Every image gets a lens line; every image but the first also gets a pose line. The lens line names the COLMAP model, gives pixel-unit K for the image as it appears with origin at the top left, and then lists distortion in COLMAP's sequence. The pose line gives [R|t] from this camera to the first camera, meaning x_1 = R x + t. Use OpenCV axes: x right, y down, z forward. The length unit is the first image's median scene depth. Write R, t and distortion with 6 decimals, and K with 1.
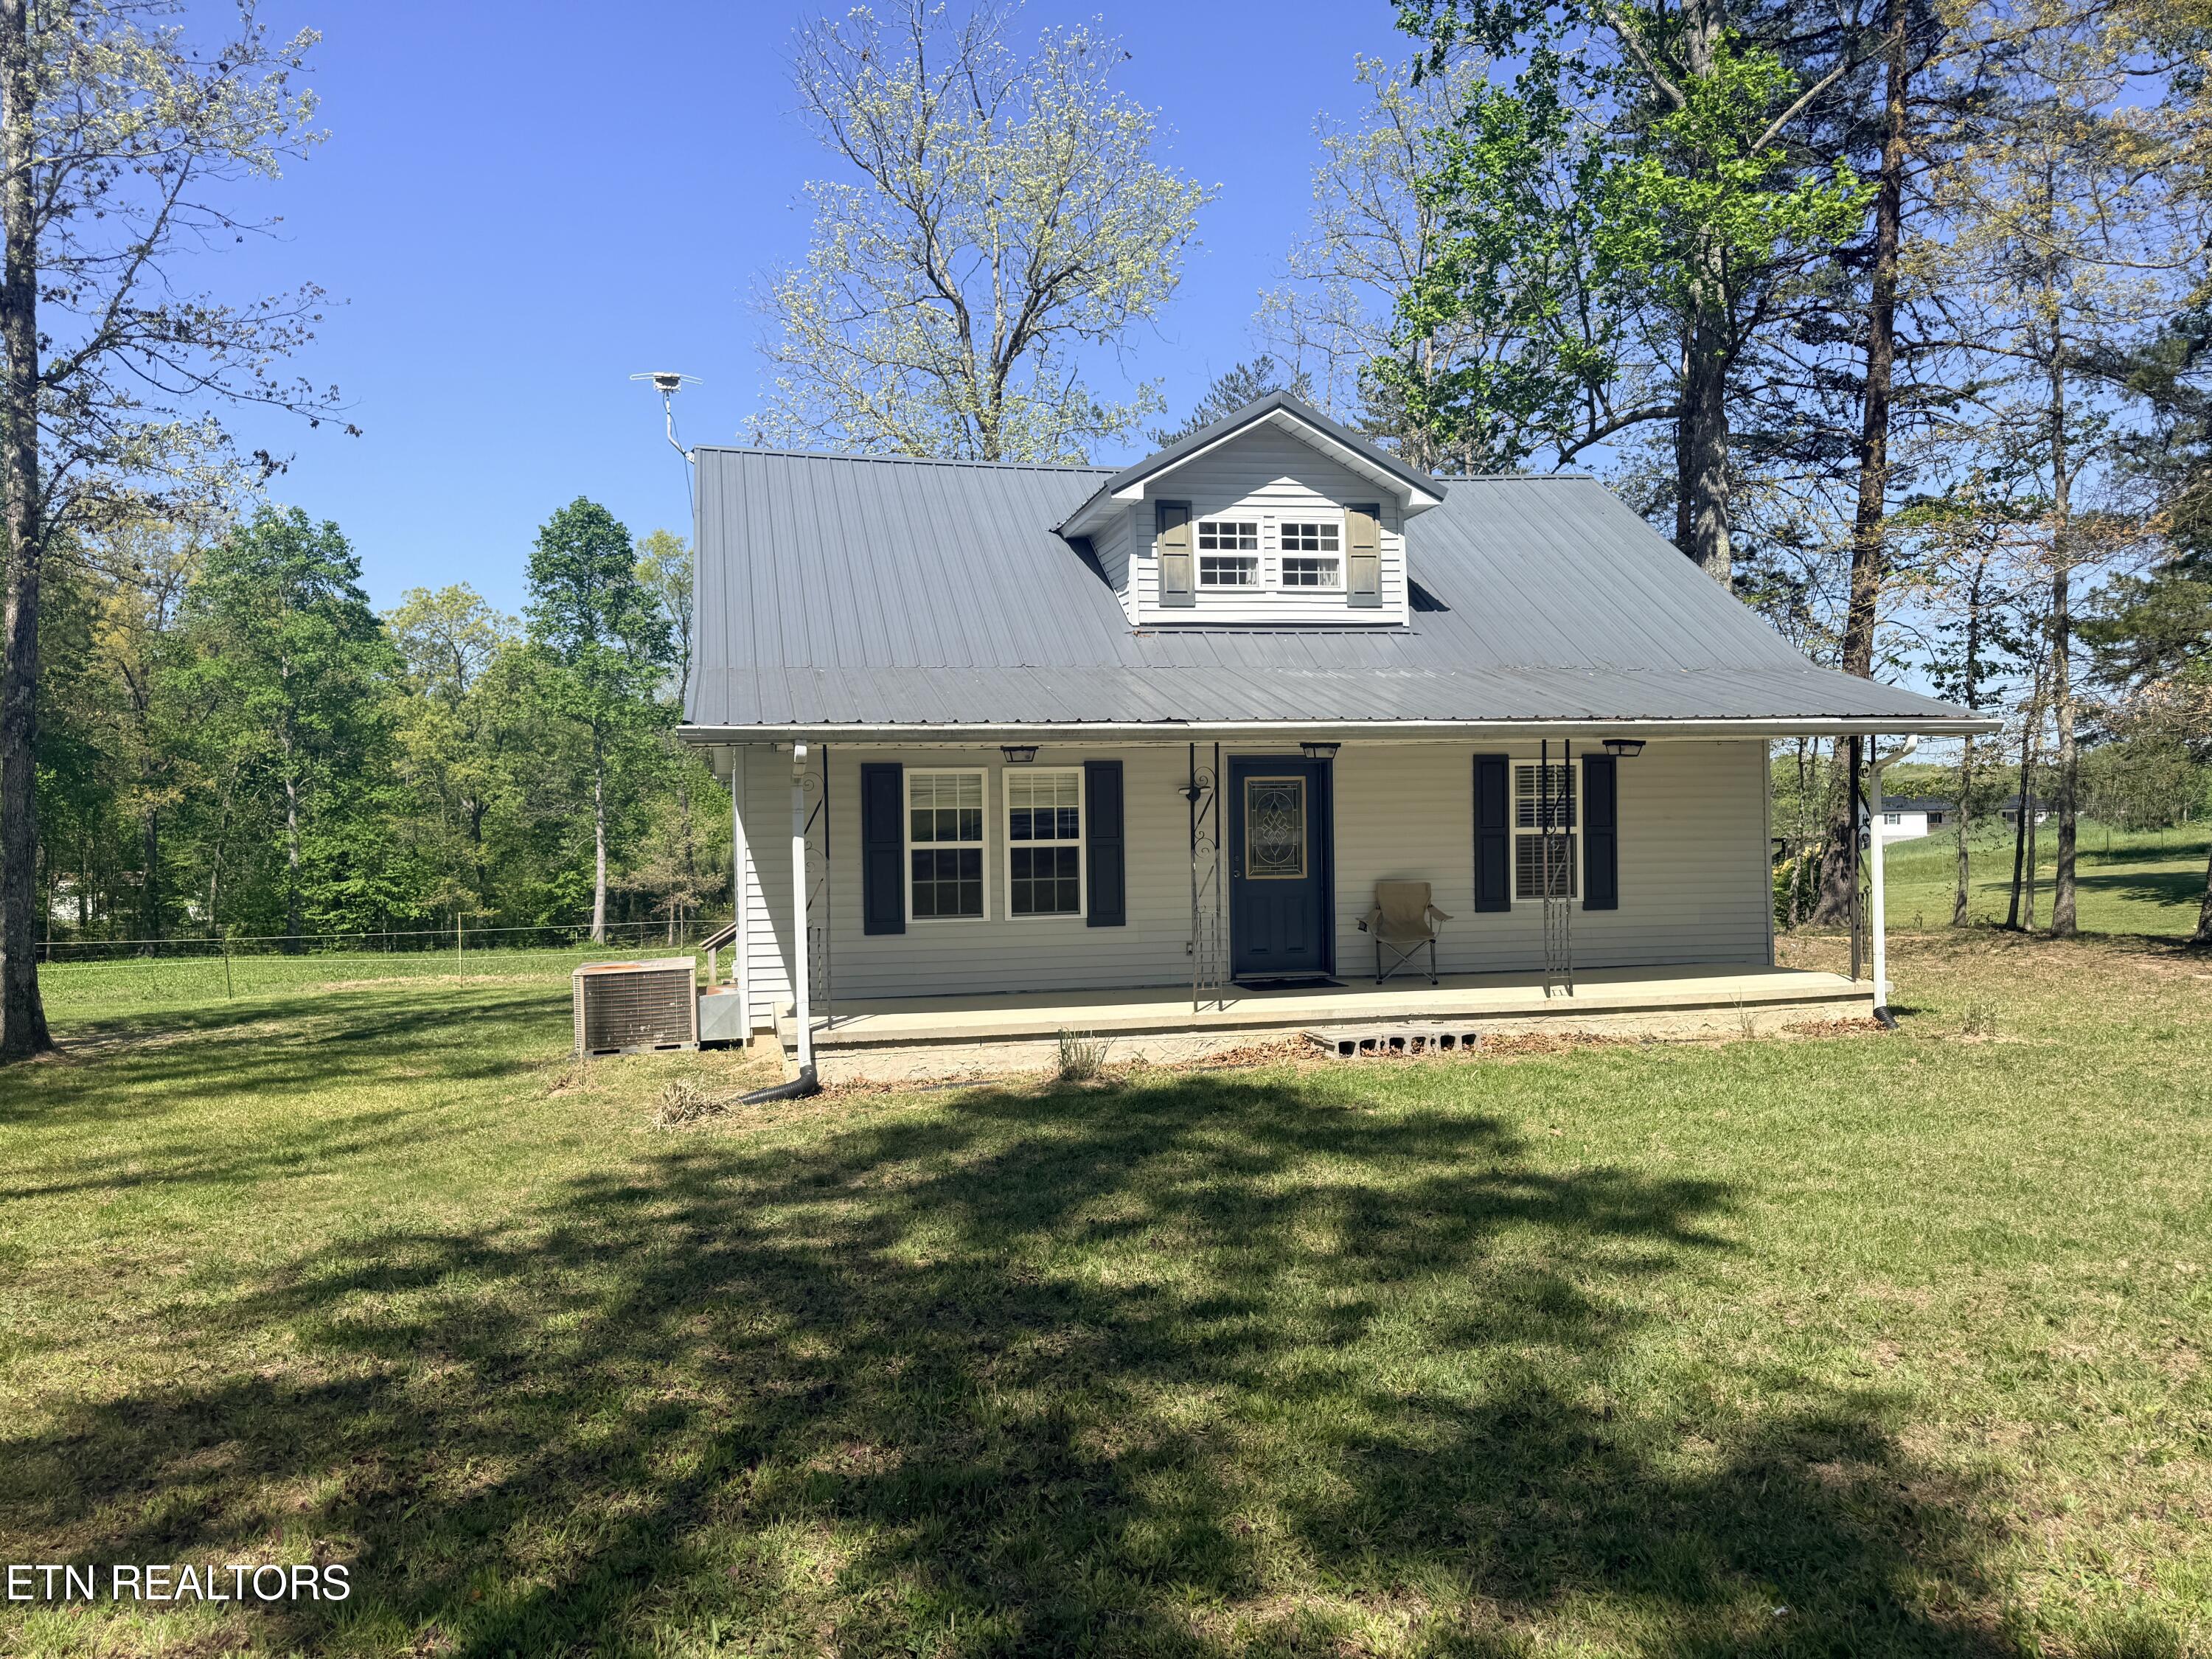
lens RADIAL K [[1558.8, 0, 1088.6], [0, 1558.8, 829.4], [0, 0, 1]] dist [0.057125, -0.067749]
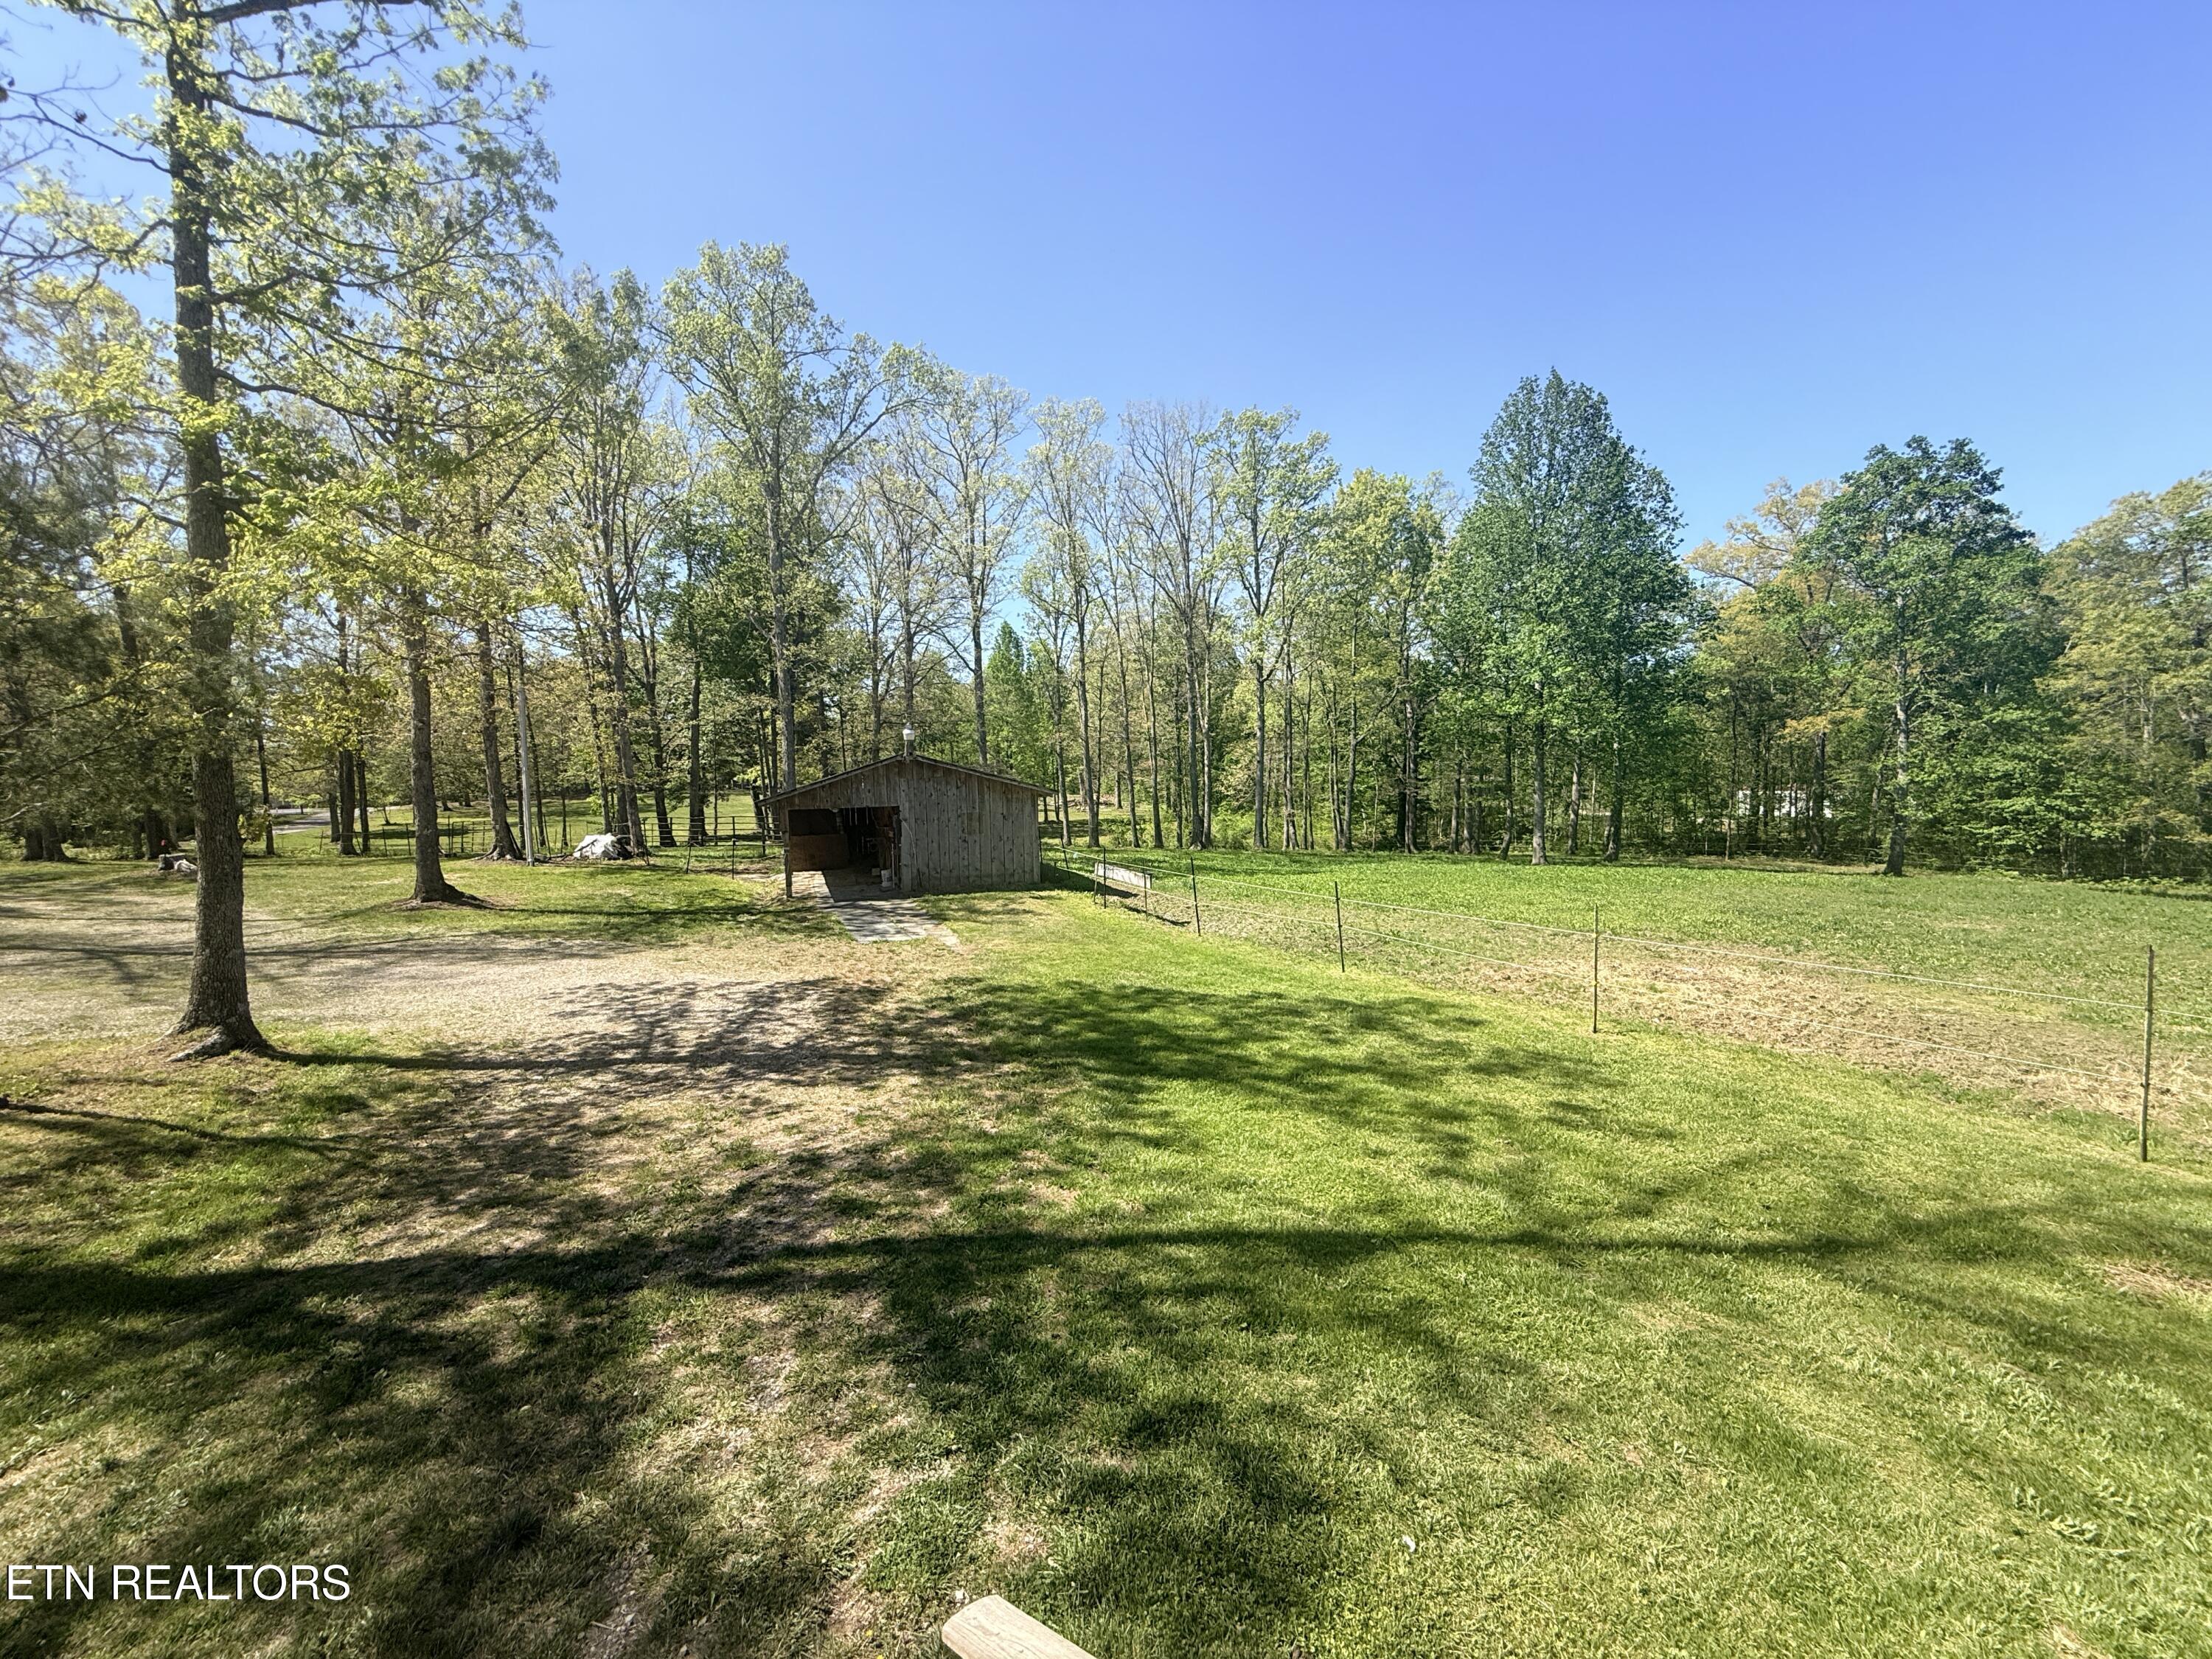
lens RADIAL K [[883.6, 0, 1100.9], [0, 883.6, 829.7], [0, 0, 1]] dist [0.000472, 0.000063]
pose [[0.239878, 0.062032, -0.968819, -0.053753], [0.021283, 0.997381, 0.069130, -0.000401], [0.970570, -0.037203, 0.237930, 0.312983]]
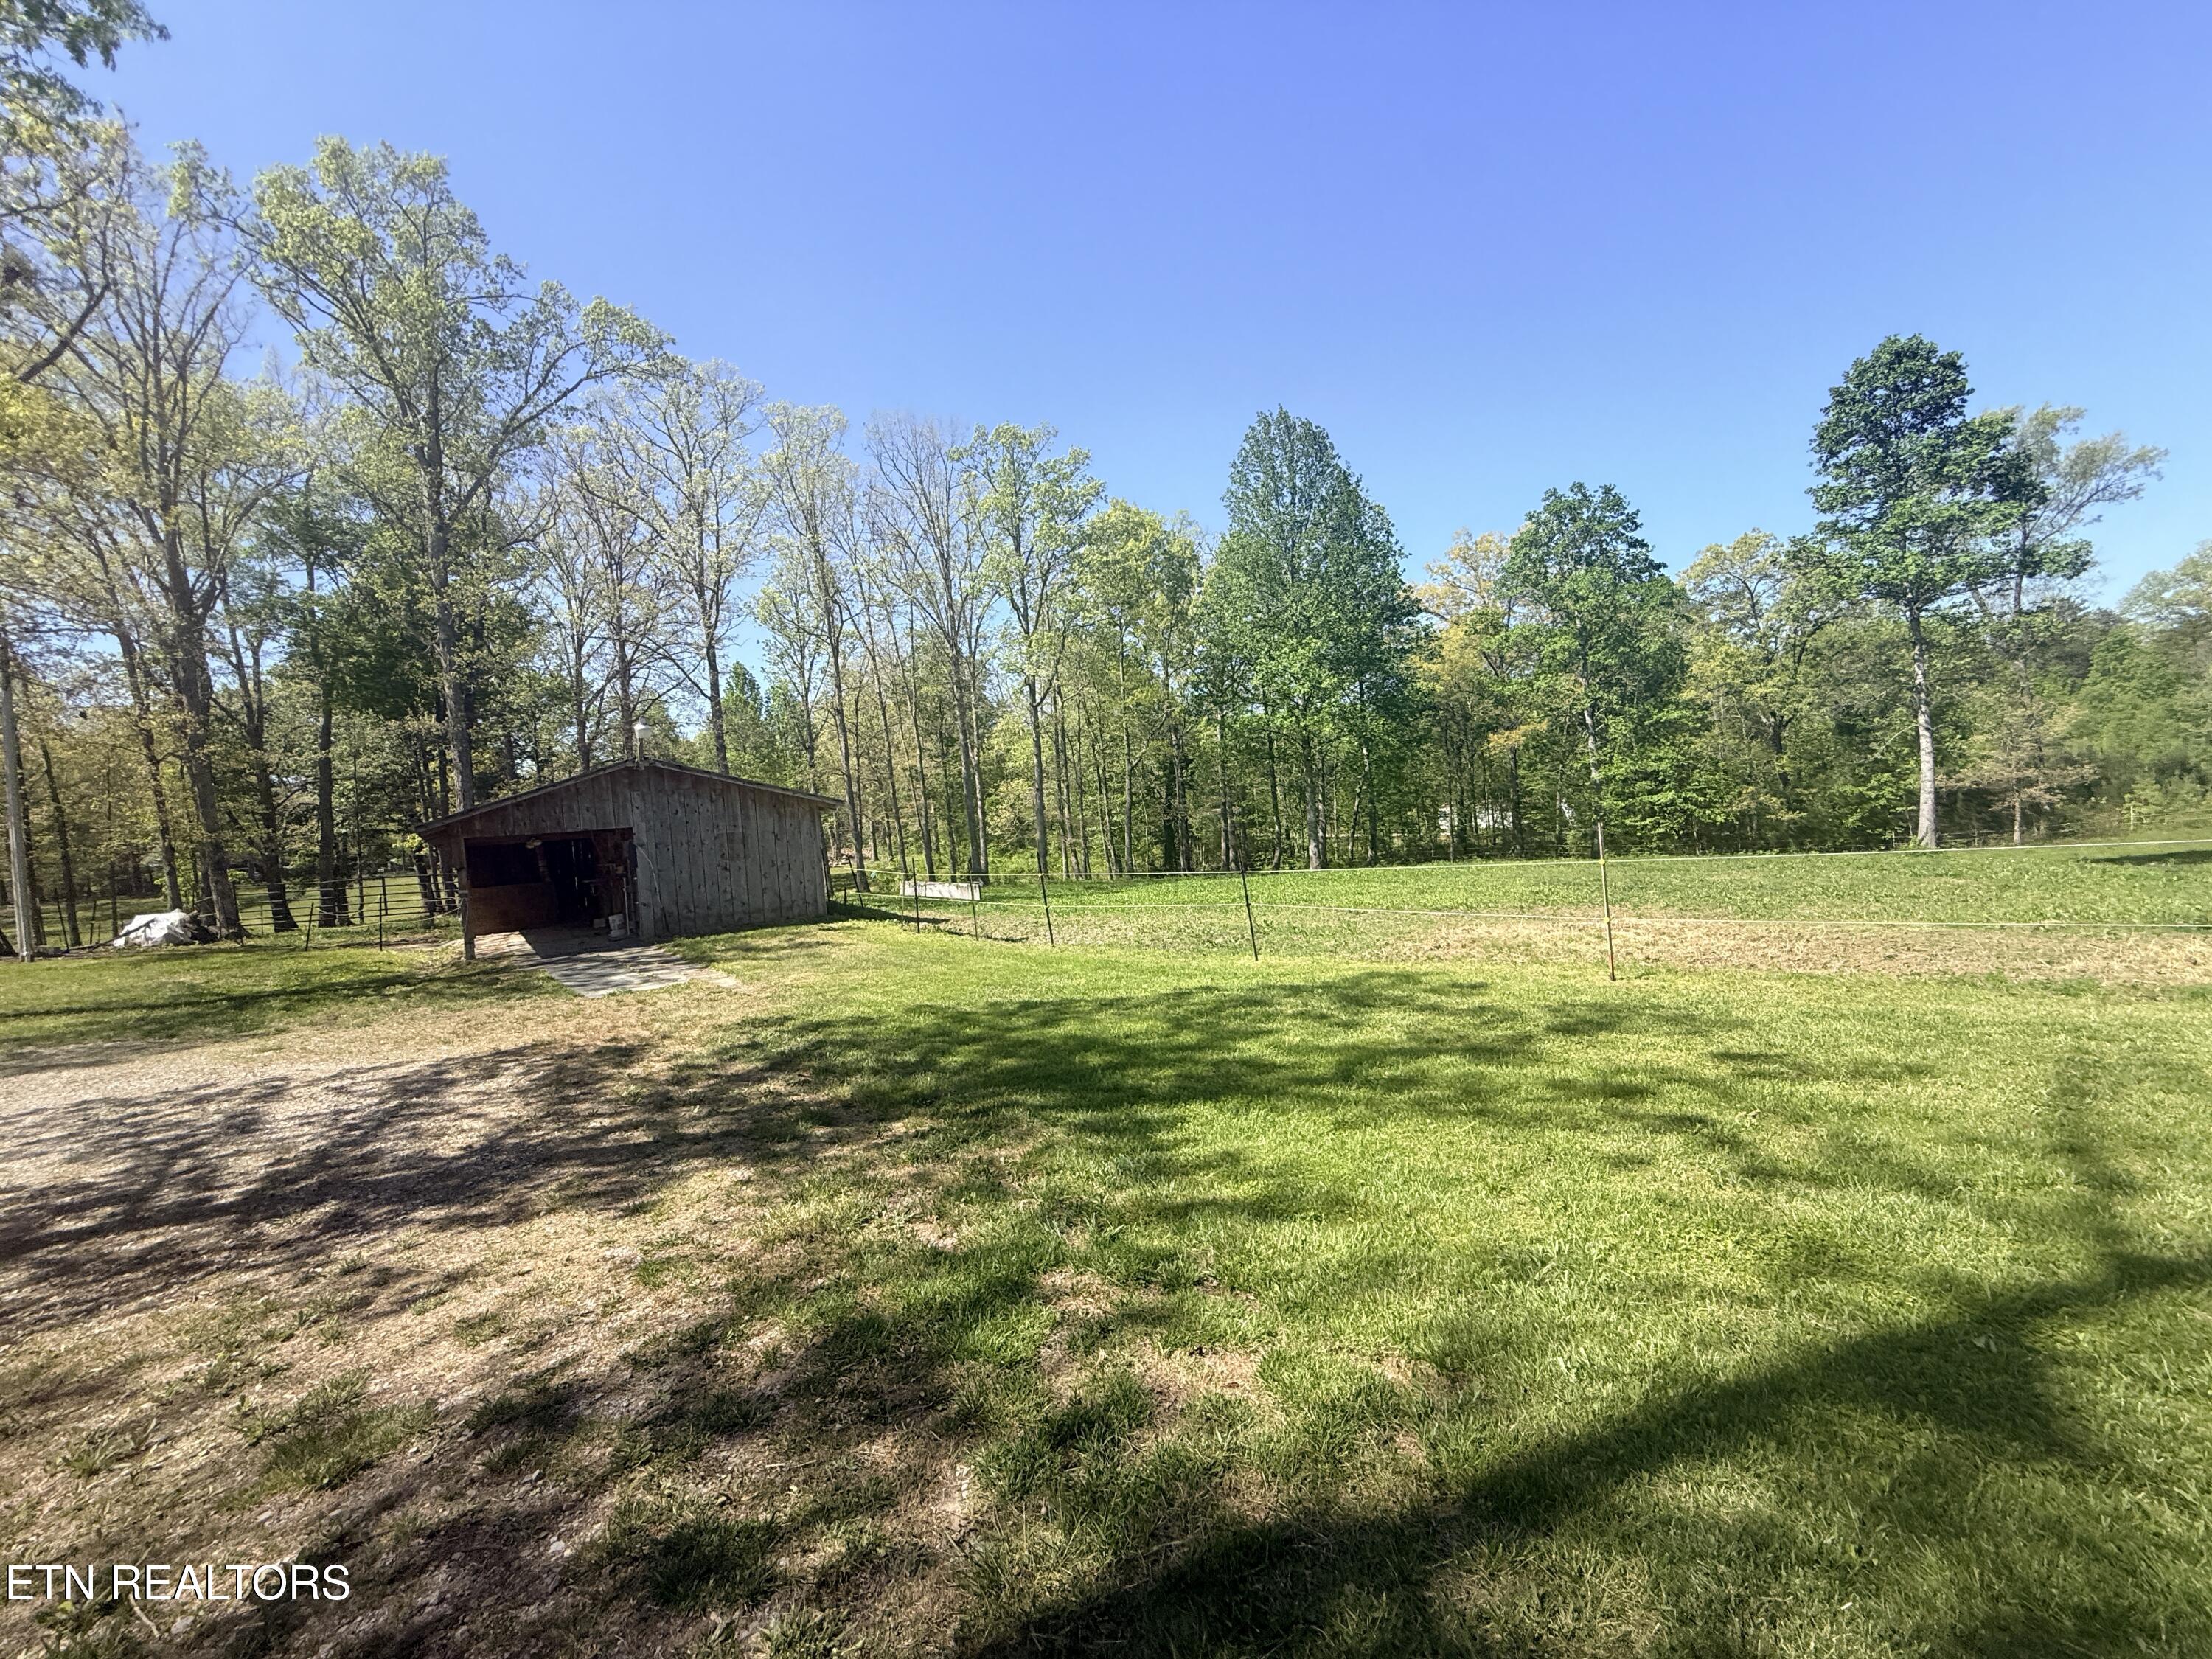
lens RADIAL K [[883.6, 0, 1101.4], [0, 883.6, 827.0], [0, 0, 1]] dist [0.000472, 0.000063]
pose [[0.500921, -0.021446, -0.865227, -0.101437], [0.073717, 0.997117, 0.017963, 0.015861], [0.862348, -0.072780, 0.501058, 0.308193]]
